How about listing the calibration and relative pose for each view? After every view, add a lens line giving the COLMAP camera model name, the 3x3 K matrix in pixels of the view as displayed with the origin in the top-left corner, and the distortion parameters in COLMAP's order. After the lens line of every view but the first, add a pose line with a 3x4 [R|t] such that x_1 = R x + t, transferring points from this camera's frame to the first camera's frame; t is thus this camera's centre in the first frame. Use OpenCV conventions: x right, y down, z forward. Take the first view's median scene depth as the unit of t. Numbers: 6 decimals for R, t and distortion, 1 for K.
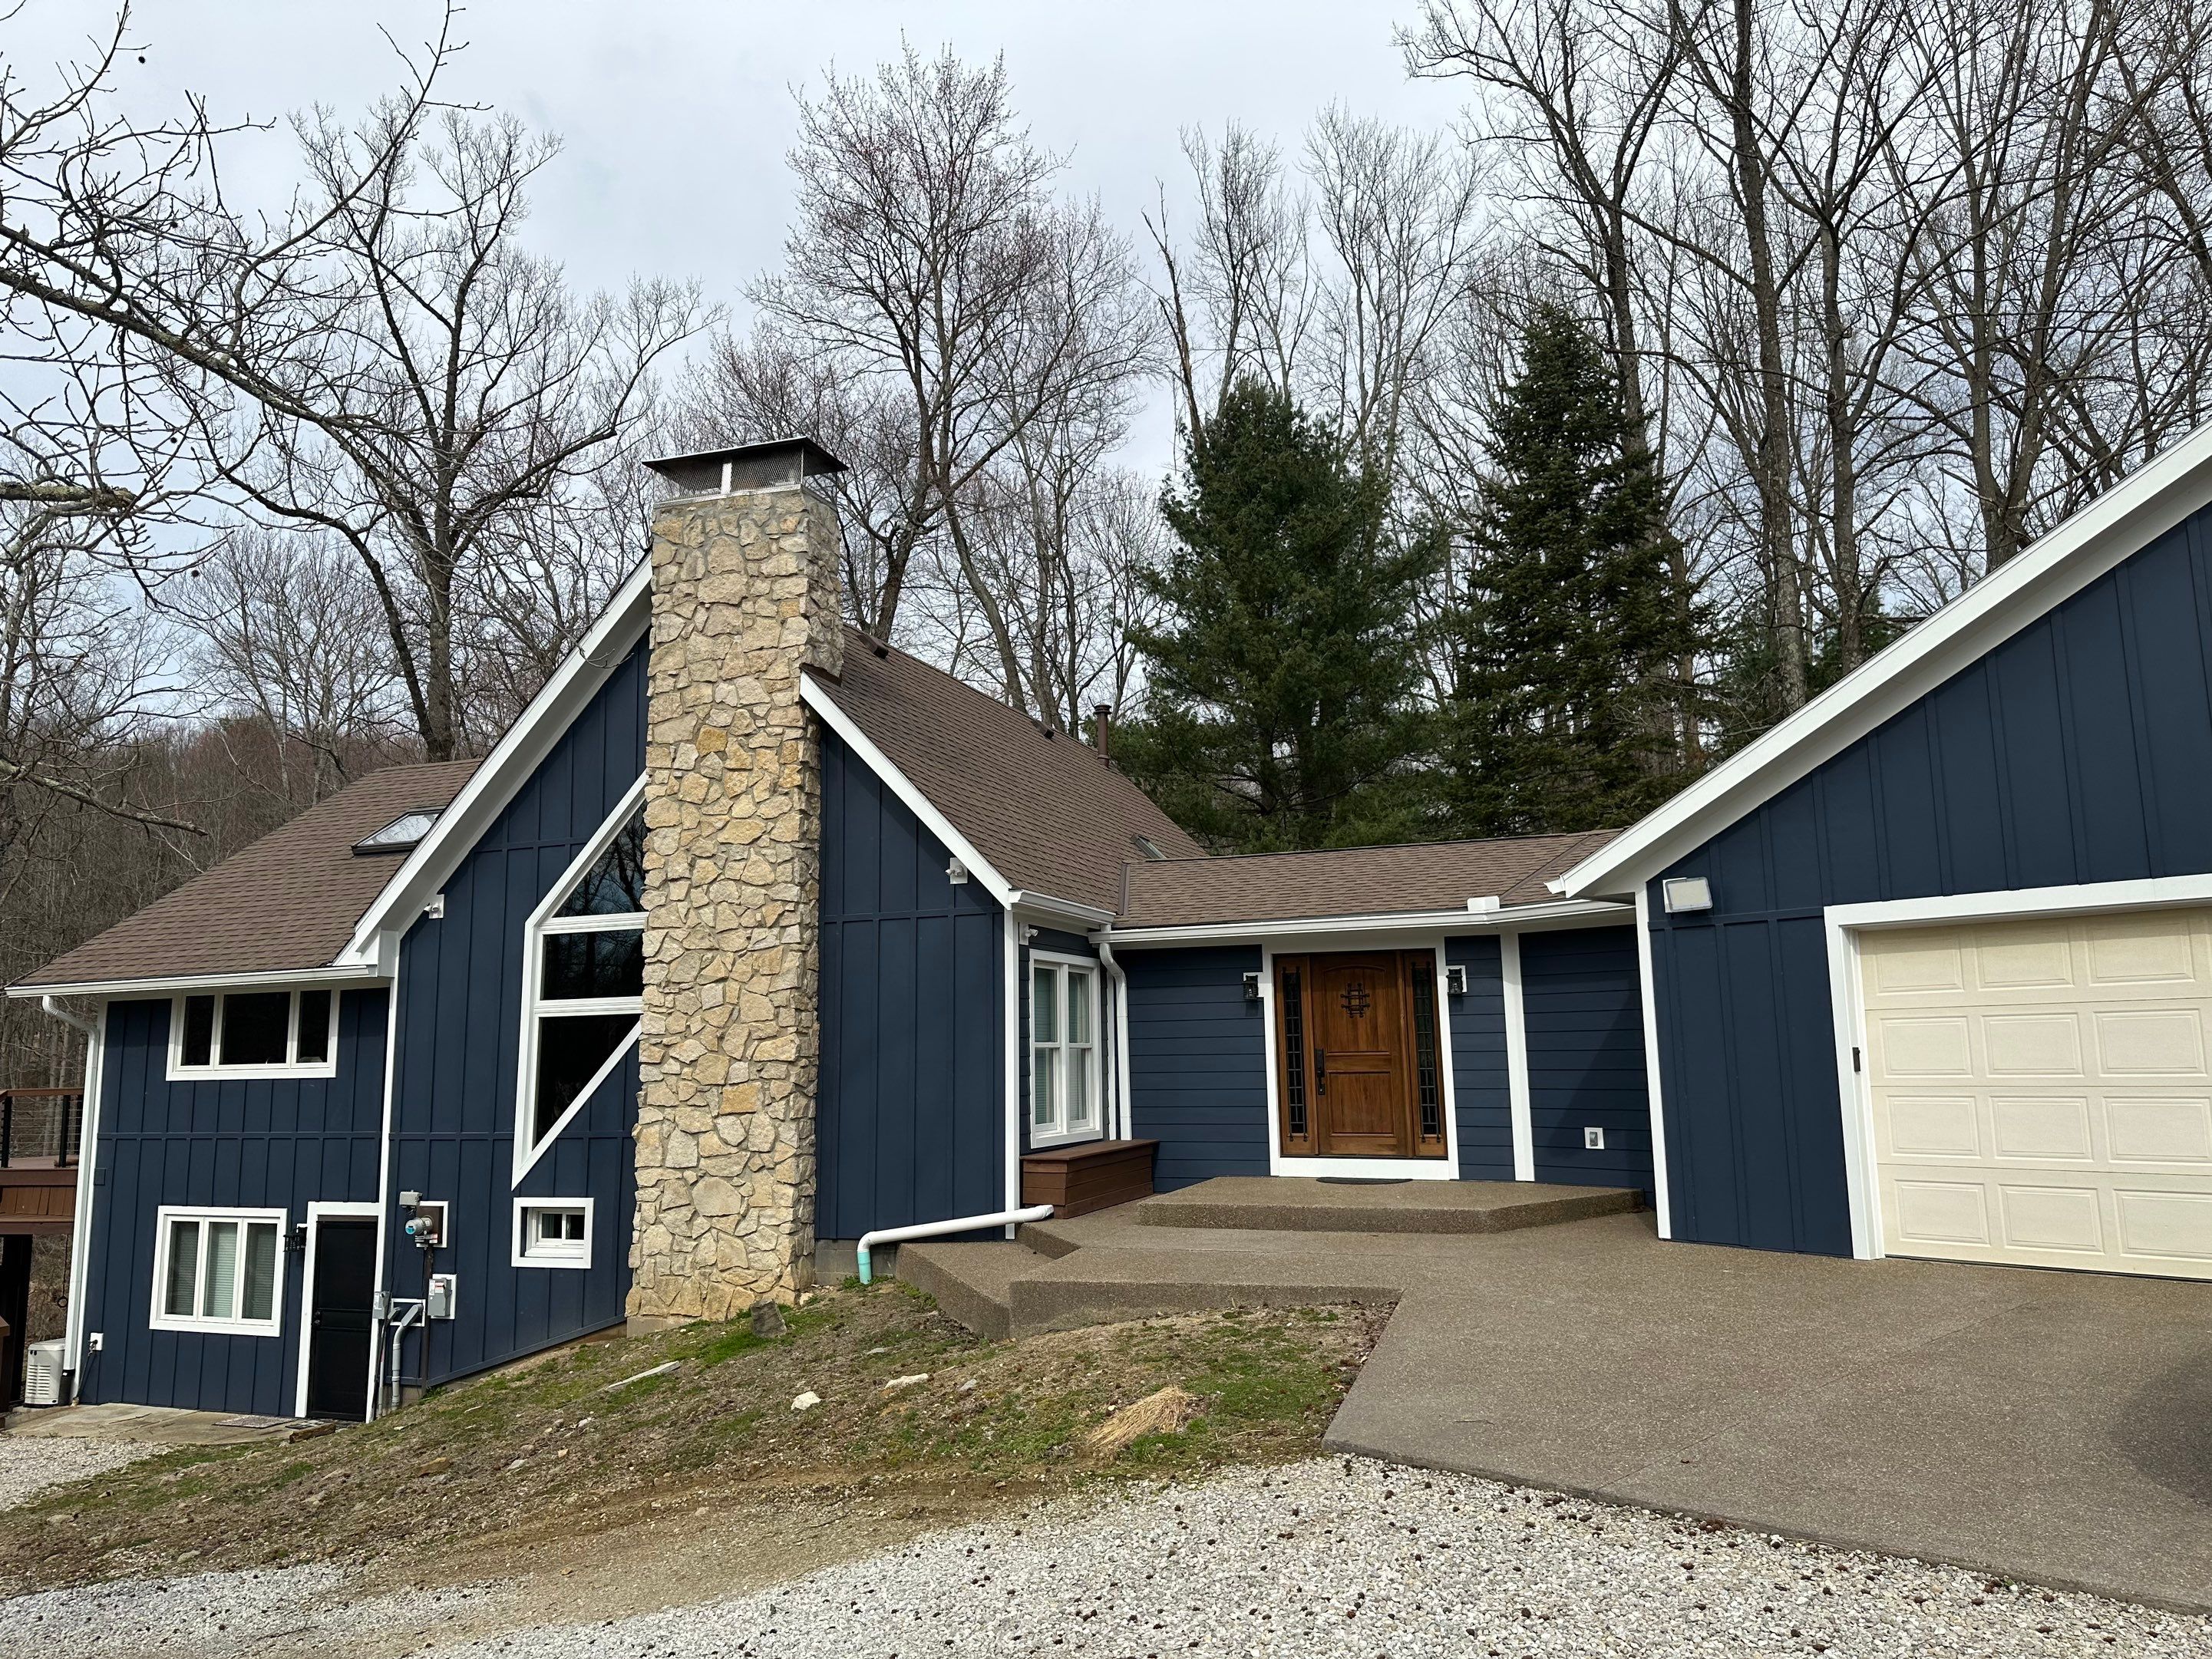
lens RADIAL K [[1555.0, 0, 1103.3], [0, 1555.0, 825.4], [0, 0, 1]] dist [0.085601, -0.106579]
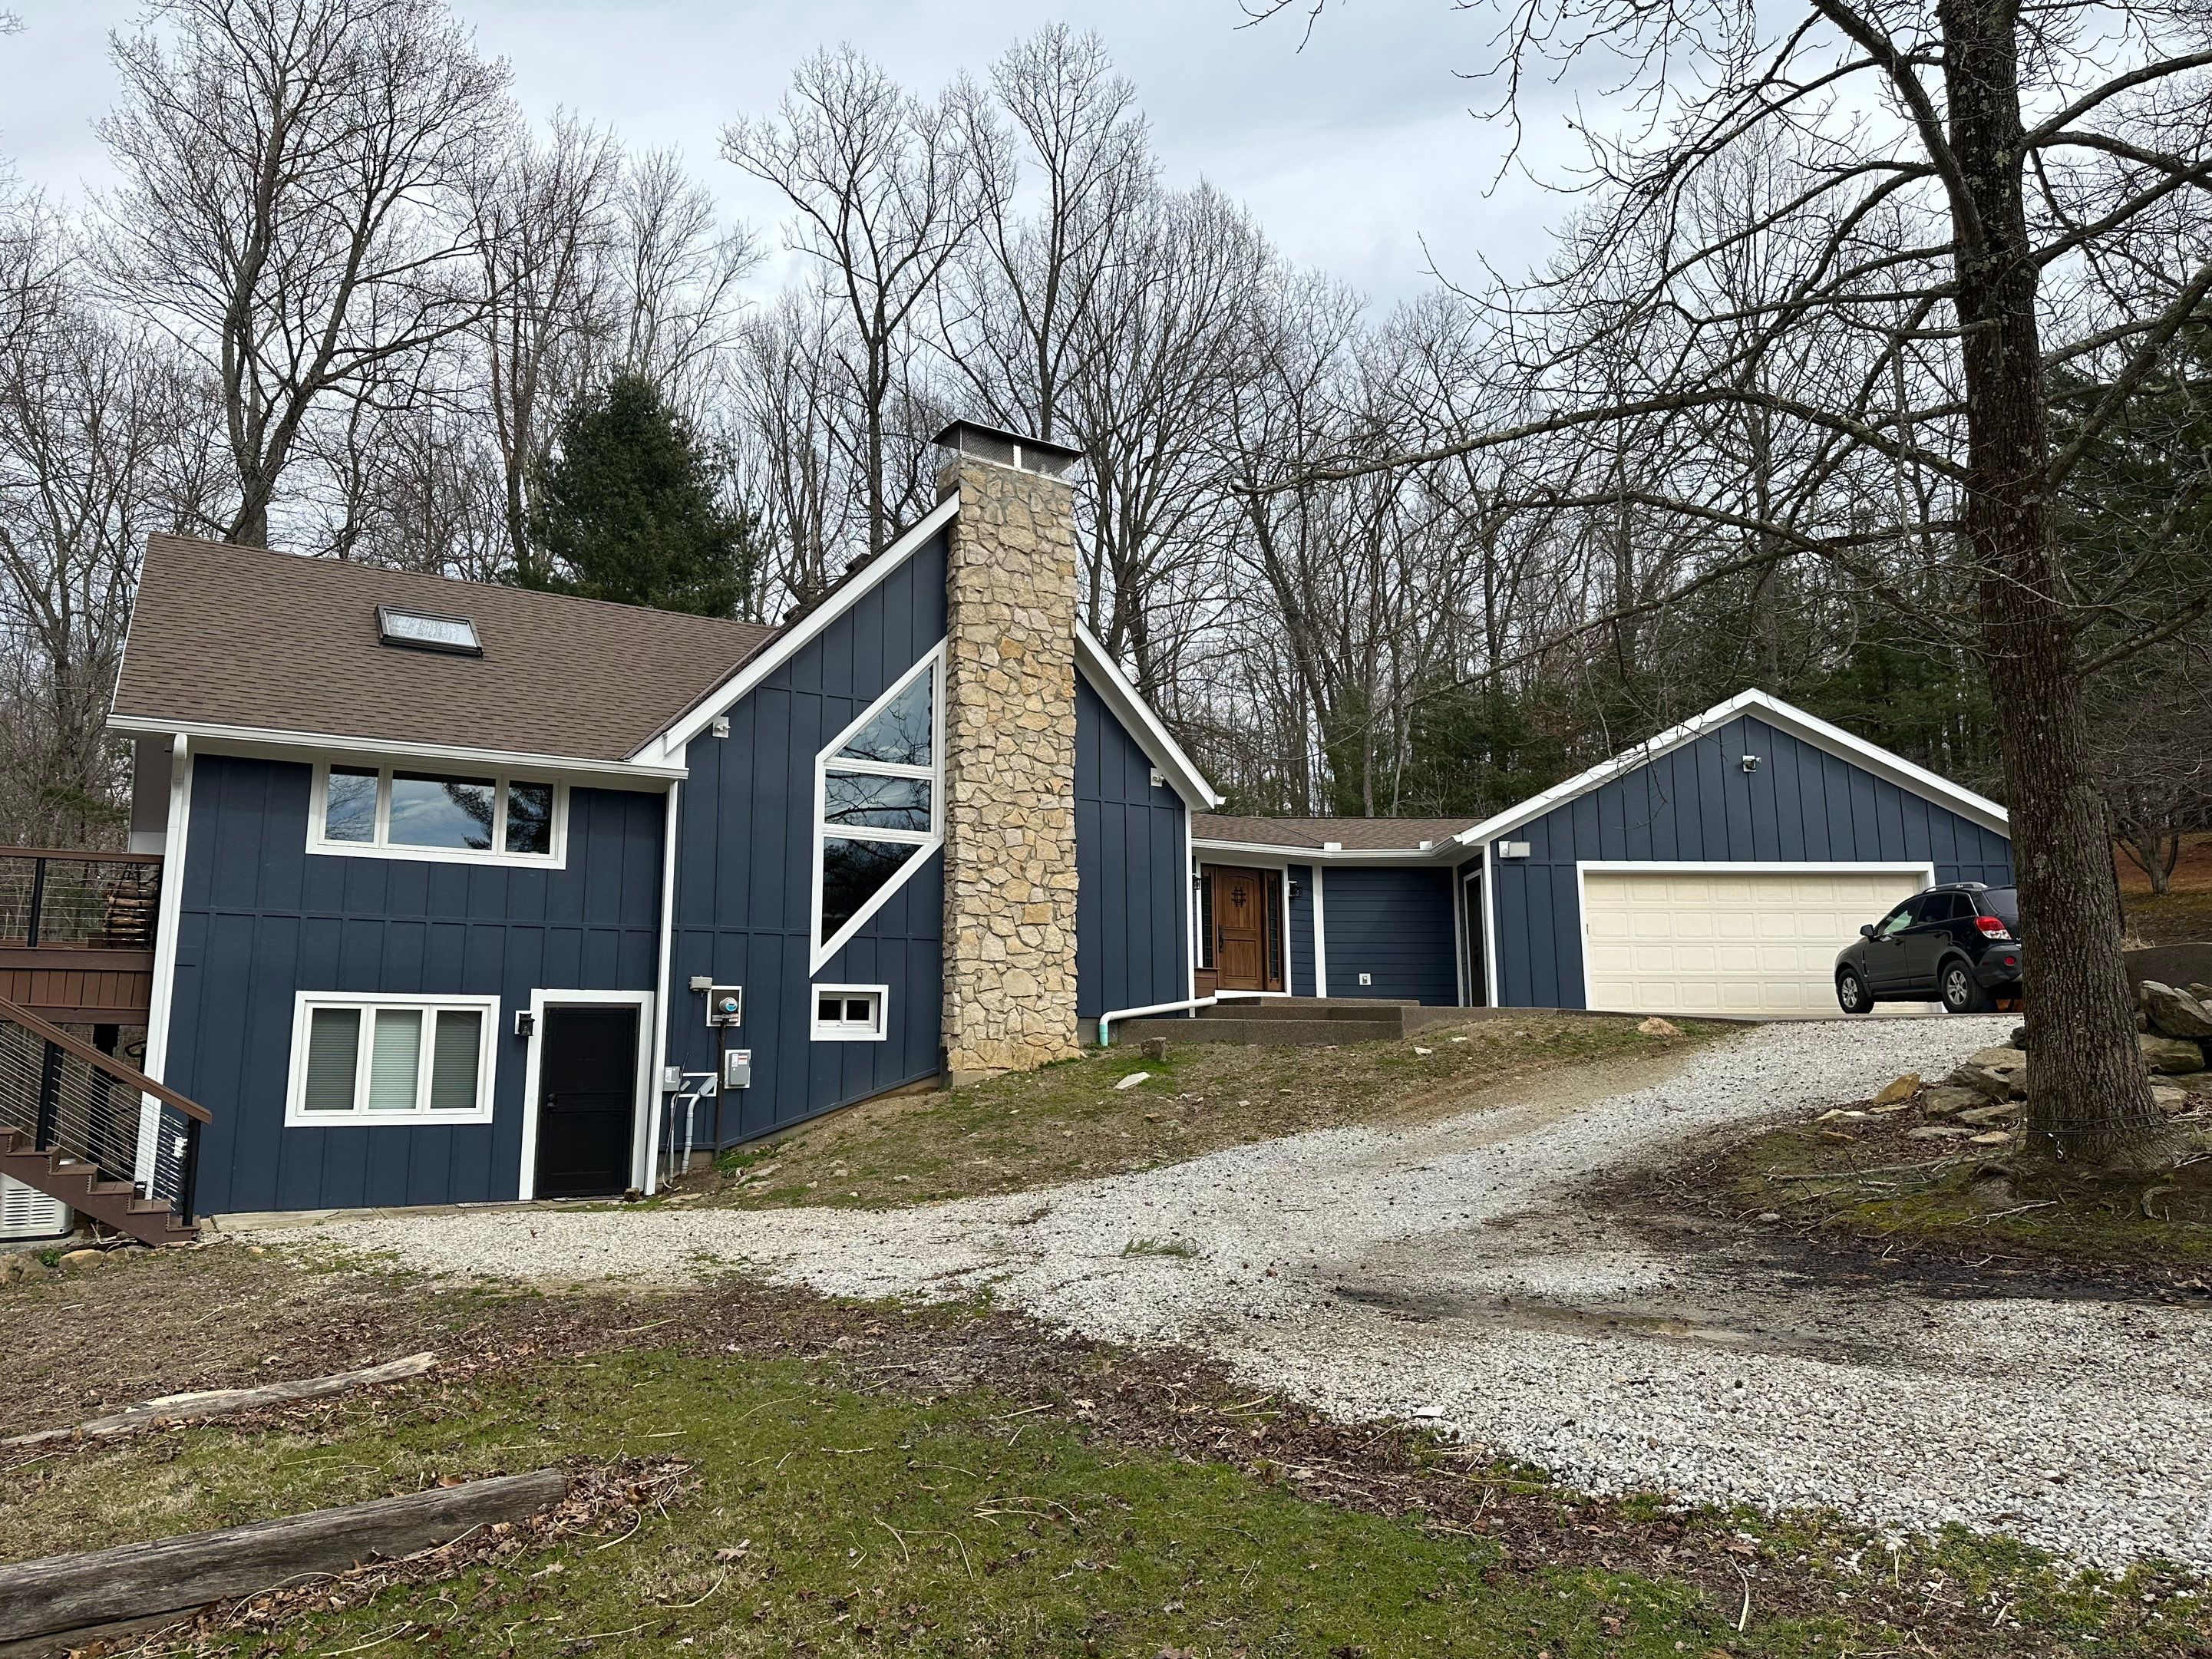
lens RADIAL K [[1555.0, 0, 1119.9], [0, 1555.0, 802.6], [0, 0, 1]] dist [0.085601, -0.106579]
pose [[0.605027, 0.156620, 0.780649, -1.202032], [-0.123512, 0.987055, -0.102306, 0.198126], [-0.786567, -0.034522, 0.616540, 0.102396]]
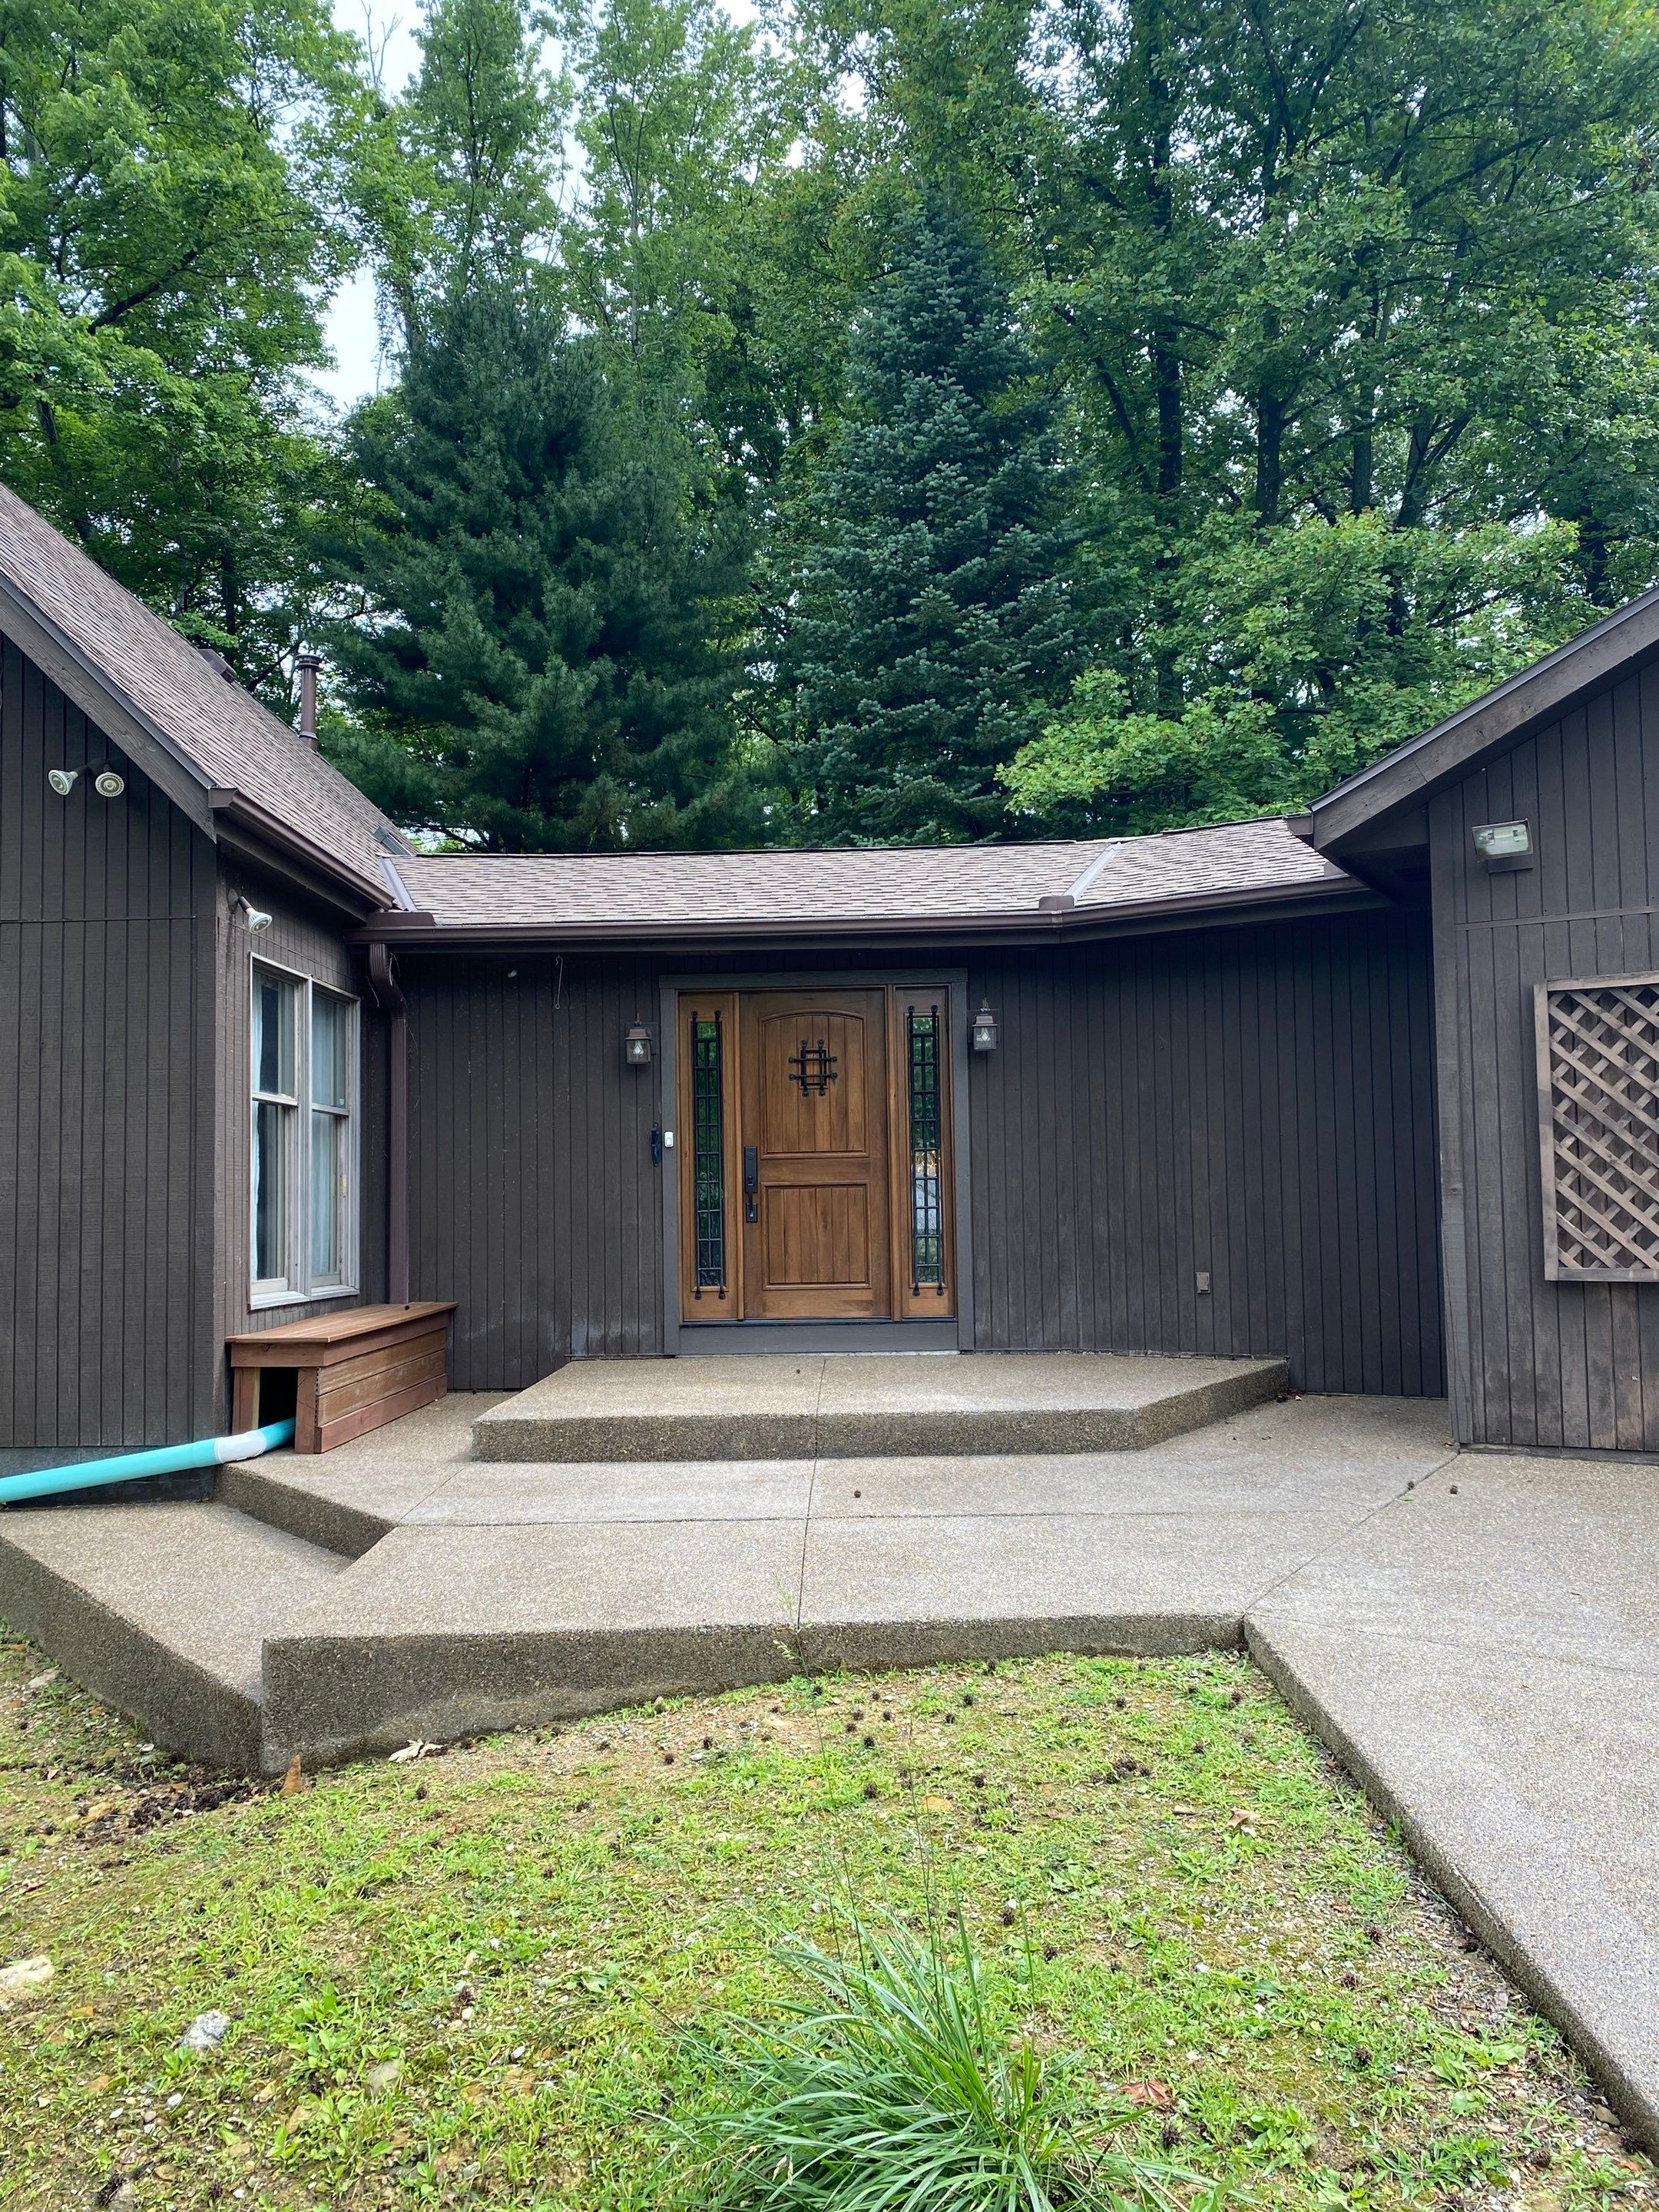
lens RADIAL K [[1729.8, 0, 806.3], [0, 1729.8, 1110.0], [0, 0, 1]] dist [0.059778, -0.053350]
pose [[0.948800, 0.021709, 0.315130, -0.049980], [-0.047588, 0.996073, 0.074660, 0.079936], [-0.312272, -0.085834, 0.946107, 0.375325]]
